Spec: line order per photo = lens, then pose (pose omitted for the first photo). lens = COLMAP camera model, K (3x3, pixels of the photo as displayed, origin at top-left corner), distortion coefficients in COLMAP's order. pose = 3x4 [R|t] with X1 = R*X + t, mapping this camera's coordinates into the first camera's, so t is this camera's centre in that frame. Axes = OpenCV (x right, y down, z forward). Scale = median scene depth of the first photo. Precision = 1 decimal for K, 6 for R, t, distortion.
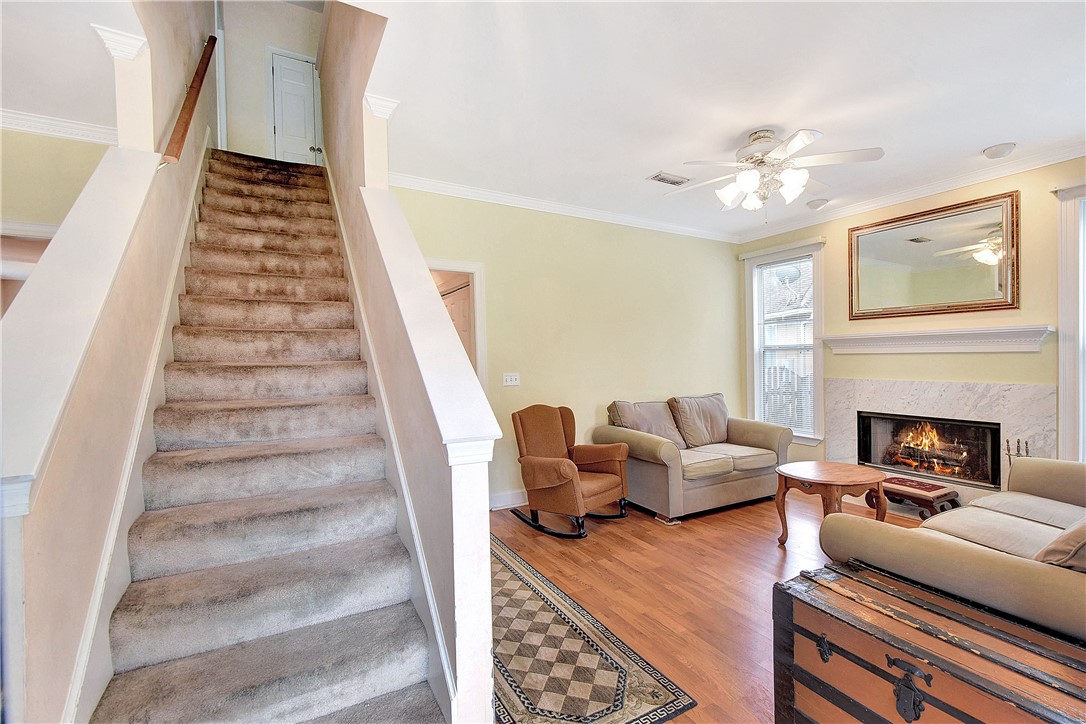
lens RADIAL K [[483.1, 0, 555.8], [0, 483.1, 367.5], [0, 0, 1]] dist [-0.000433, -0.000156]
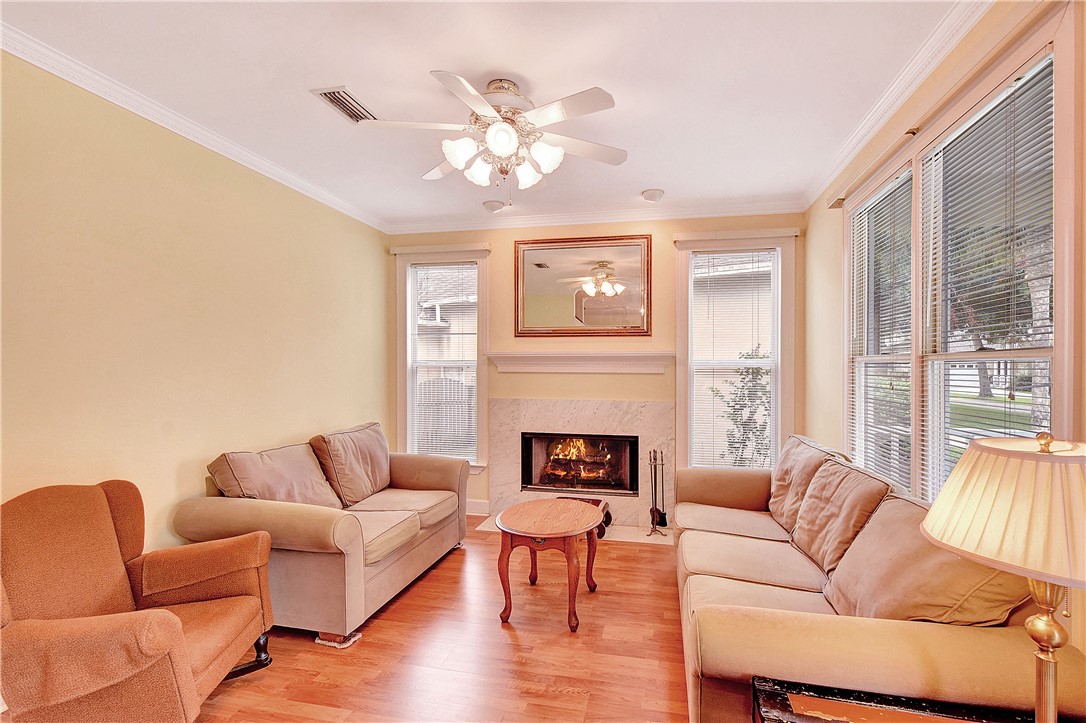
lens RADIAL K [[498.5, 0, 565.3], [0, 498.5, 362.8], [0, 0, 1]] dist [0.013859, -0.007683]
pose [[0.667068, 0.016438, 0.744815, -0.058981], [0.003640, 0.999673, -0.025322, -0.024126], [-0.744988, 0.019602, 0.666790, 0.305140]]
